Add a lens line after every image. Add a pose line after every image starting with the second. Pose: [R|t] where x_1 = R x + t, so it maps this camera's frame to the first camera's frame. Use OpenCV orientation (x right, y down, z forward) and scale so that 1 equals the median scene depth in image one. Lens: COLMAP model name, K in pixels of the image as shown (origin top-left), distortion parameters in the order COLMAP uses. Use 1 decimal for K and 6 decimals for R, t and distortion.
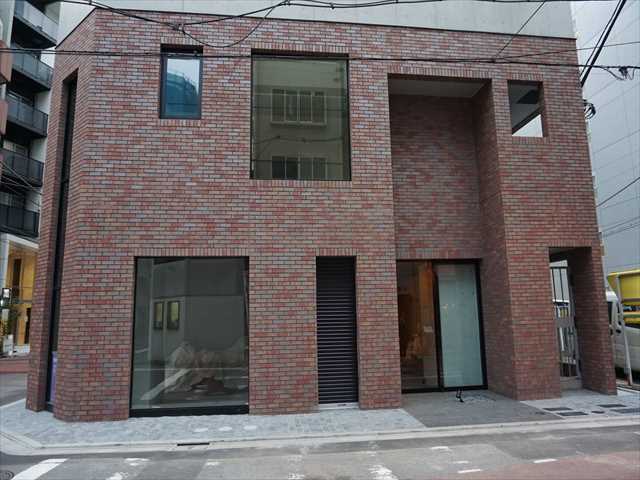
lens RADIAL K [[469.8, 0, 317.0], [0, 469.8, 239.9], [0, 0, 1]] dist [-0.026249, -0.003398]
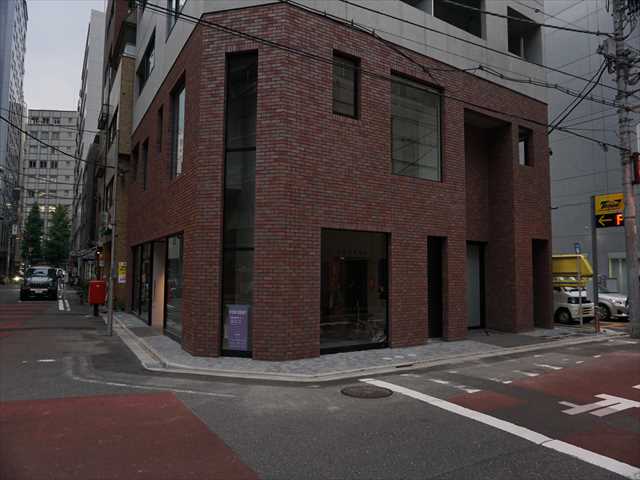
lens RADIAL K [[442.9, 0, 370.3], [0, 442.9, 240.0], [0, 0, 1]] dist [-0.047600, 0.027777]
pose [[0.883558, 0.062587, 0.464120, -0.747743], [-0.100971, 0.993180, 0.058290, -0.011784], [-0.457307, -0.098365, 0.883852, -0.081098]]
